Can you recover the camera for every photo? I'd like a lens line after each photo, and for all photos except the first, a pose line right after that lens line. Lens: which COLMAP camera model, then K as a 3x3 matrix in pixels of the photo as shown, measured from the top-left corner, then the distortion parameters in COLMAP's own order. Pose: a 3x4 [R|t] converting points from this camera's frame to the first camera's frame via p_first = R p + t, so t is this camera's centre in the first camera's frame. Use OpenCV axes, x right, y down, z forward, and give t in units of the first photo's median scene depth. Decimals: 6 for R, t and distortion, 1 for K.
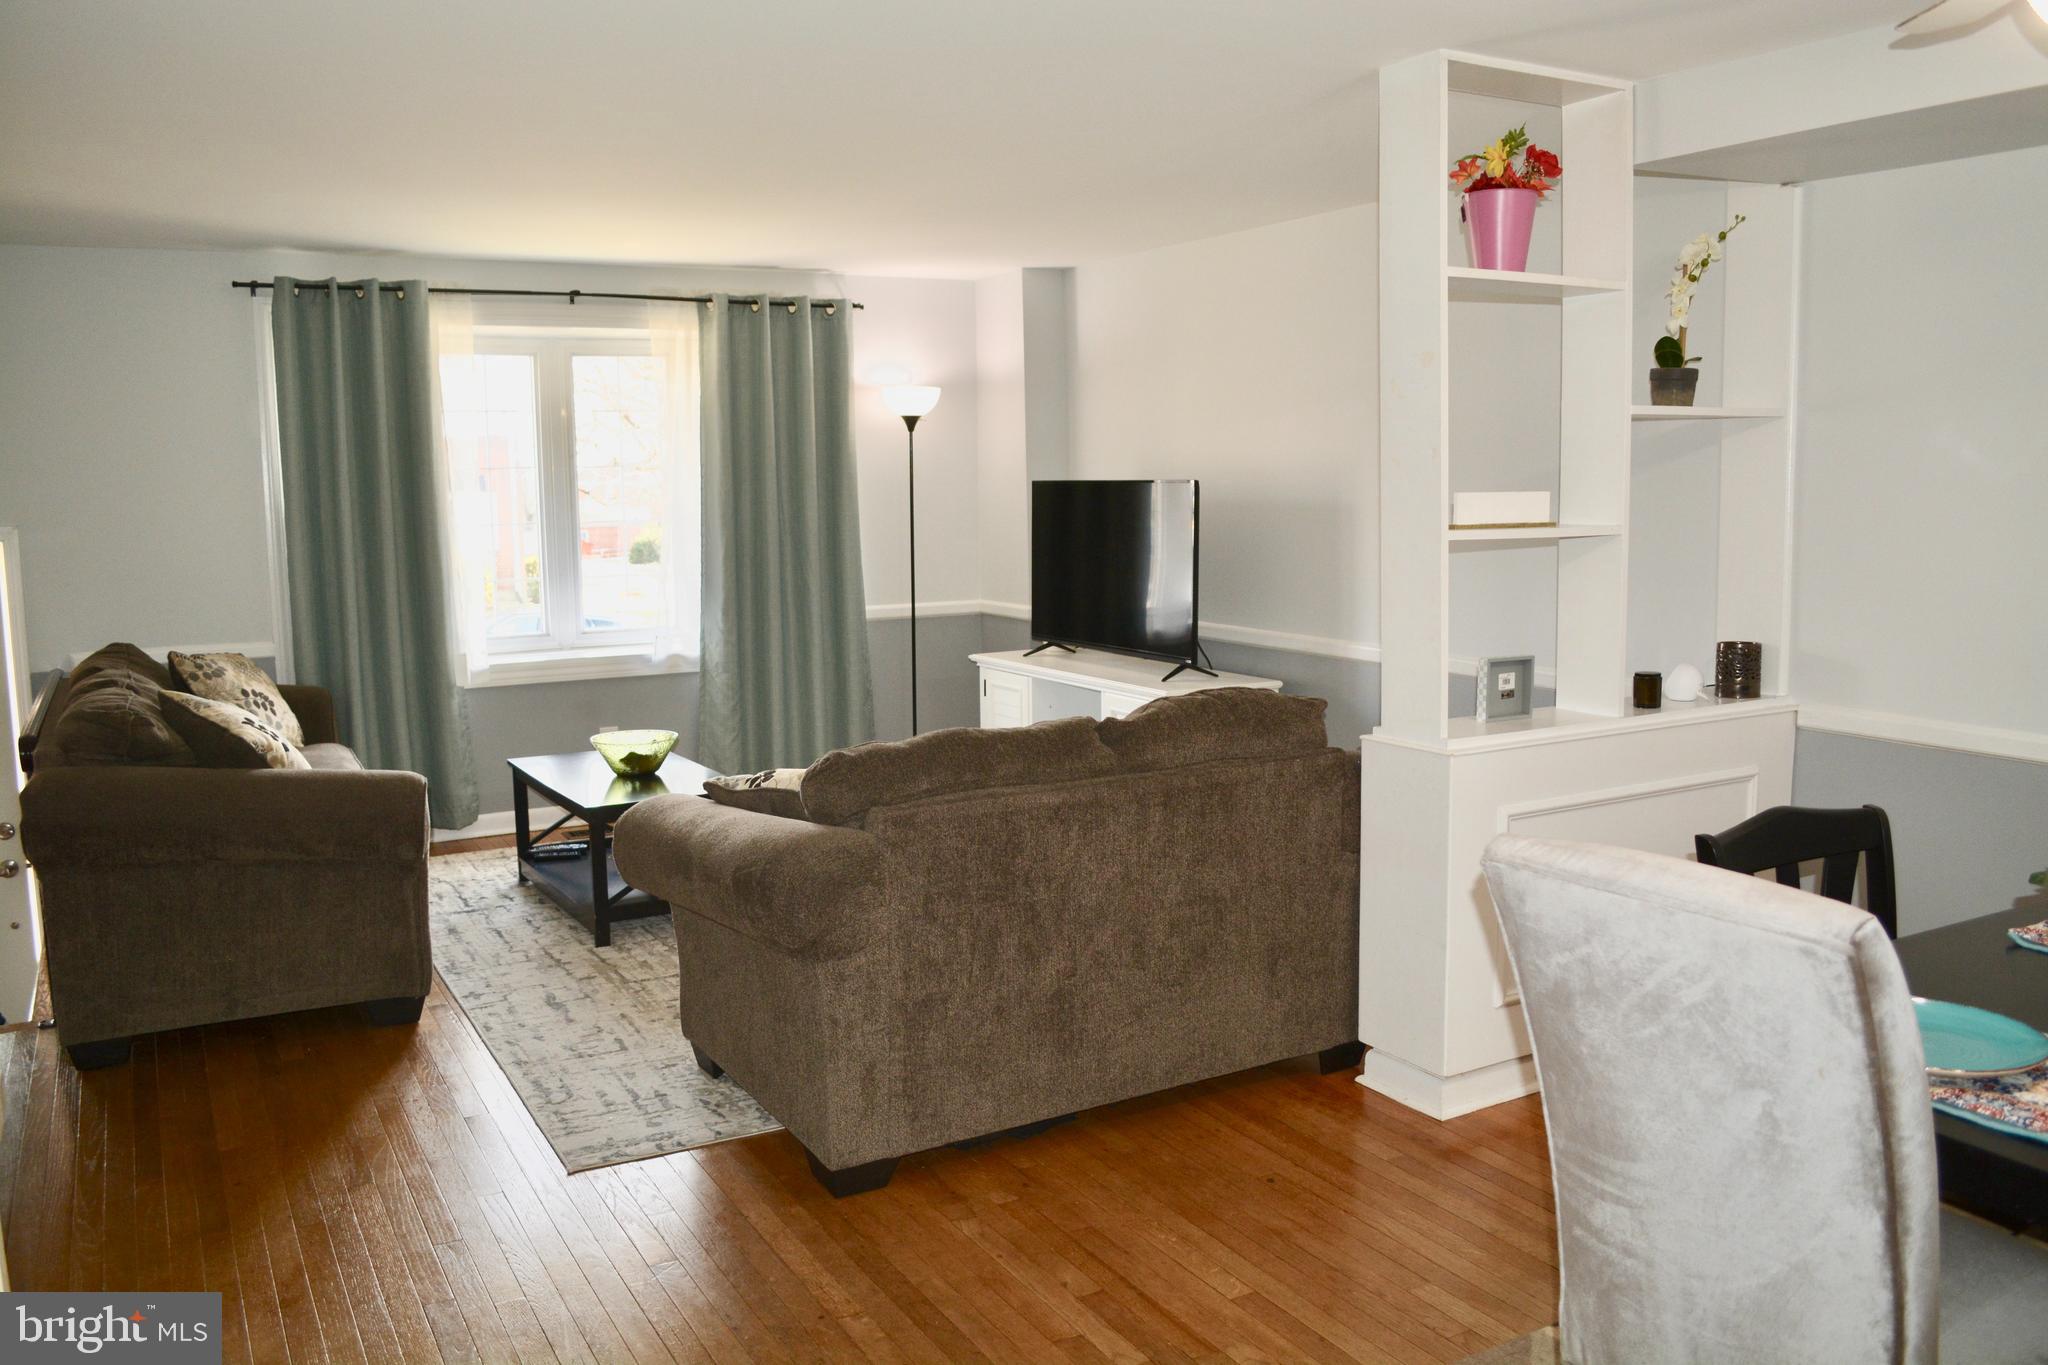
lens RADIAL K [[1611.0, 0, 1010.7], [0, 1611.0, 685.9], [0, 0, 1]] dist [-0.078598, 0.004513]
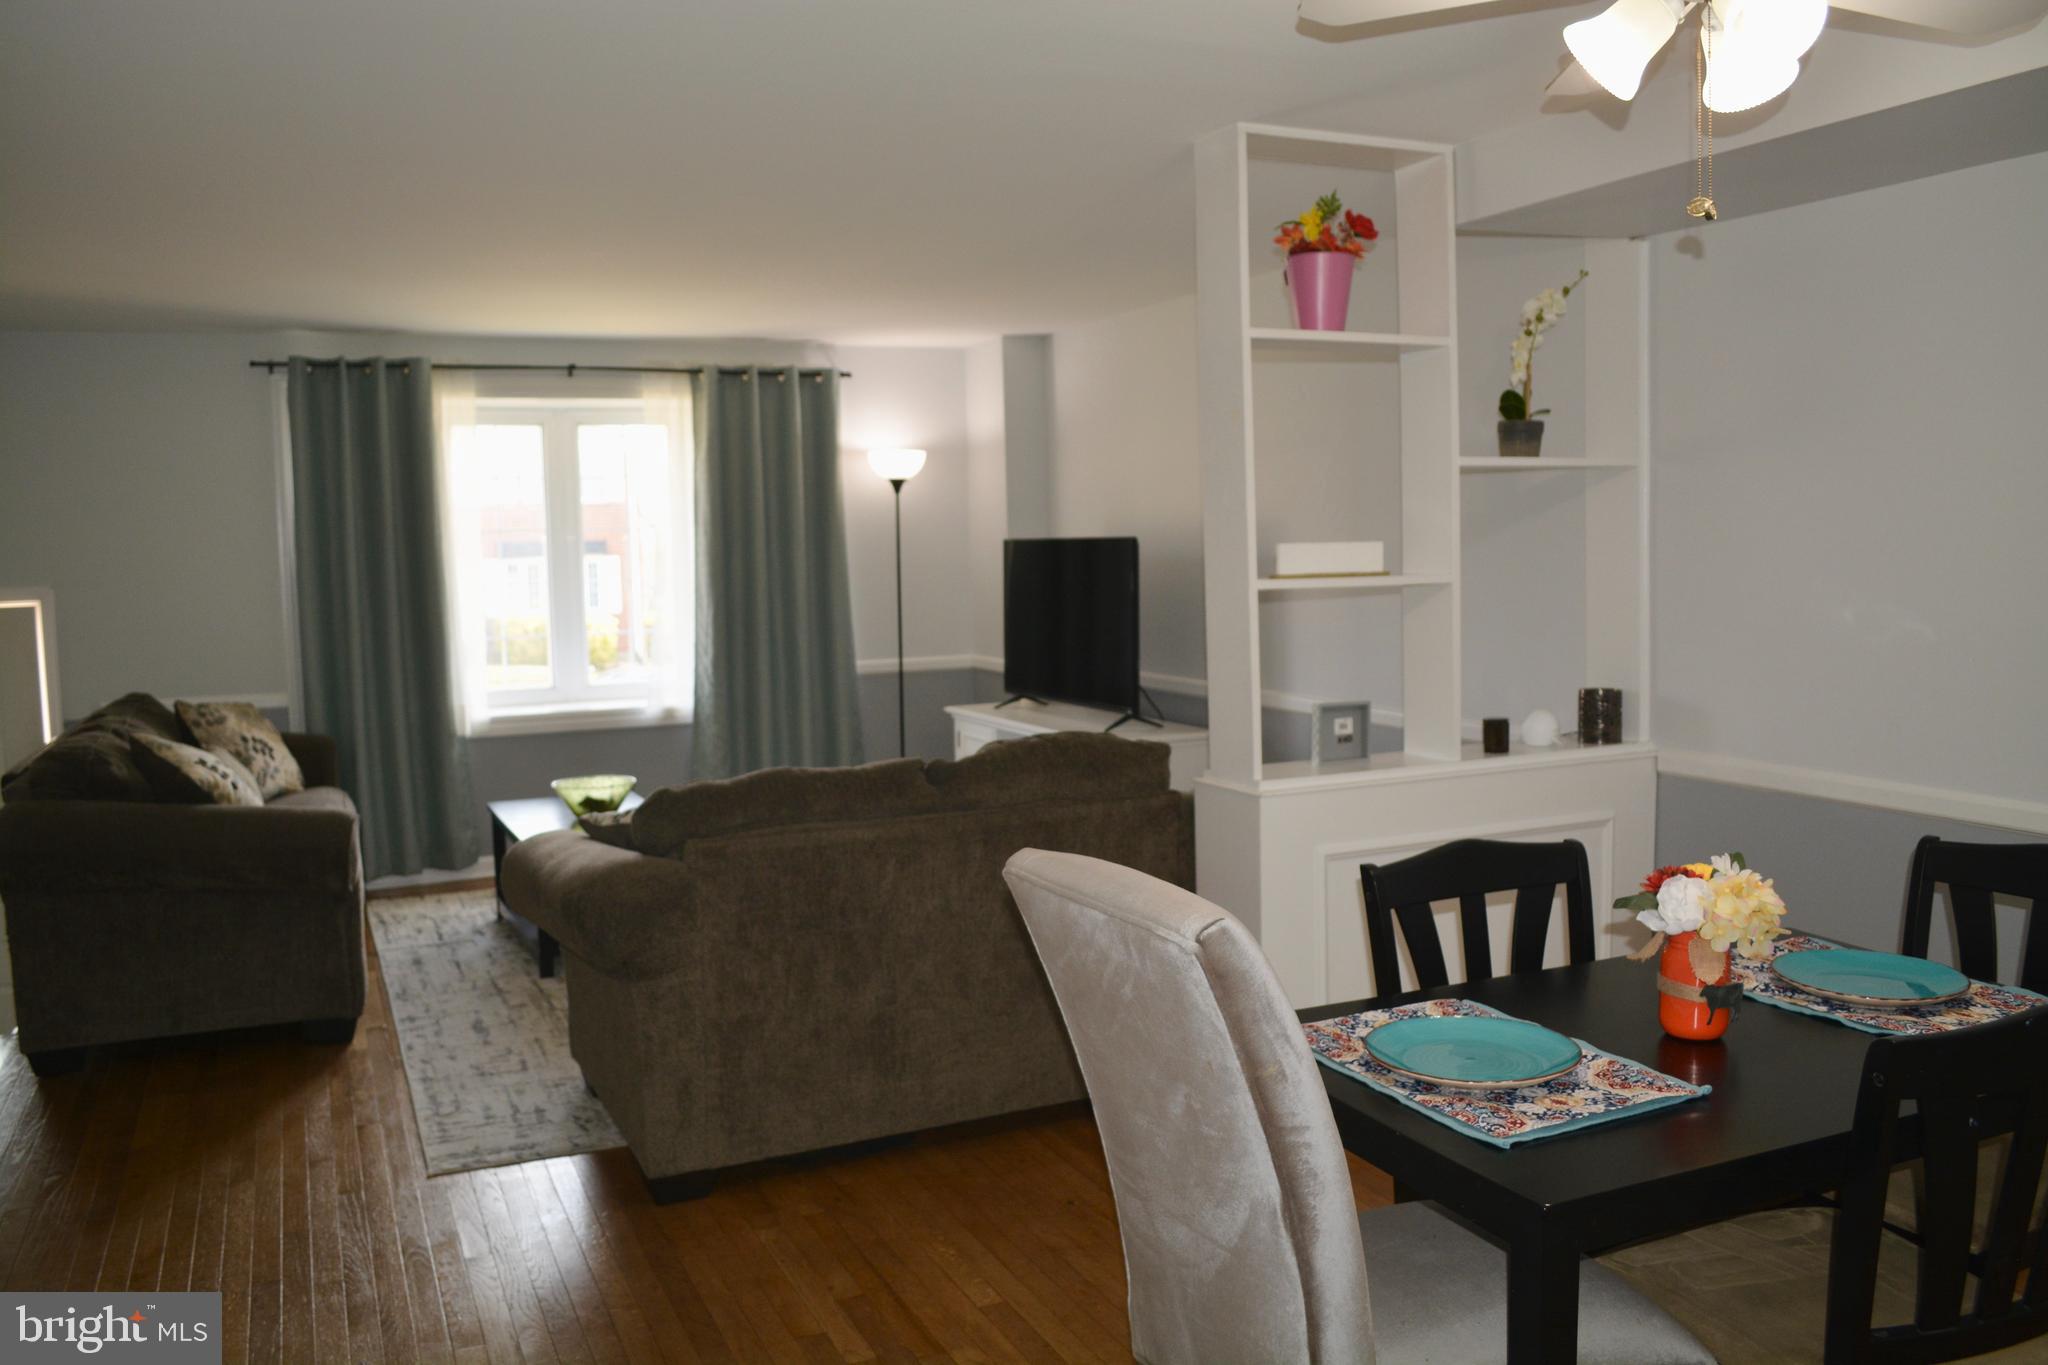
lens RADIAL K [[1605.6, 0, 1015.8], [0, 1605.6, 686.0], [0, 0, 1]] dist [-0.085762, 0.013305]
pose [[0.996671, -0.000702, -0.081526, 0.139047], [-0.002415, 0.999270, -0.038137, 0.008307], [0.081494, 0.038207, 0.995941, -0.032863]]
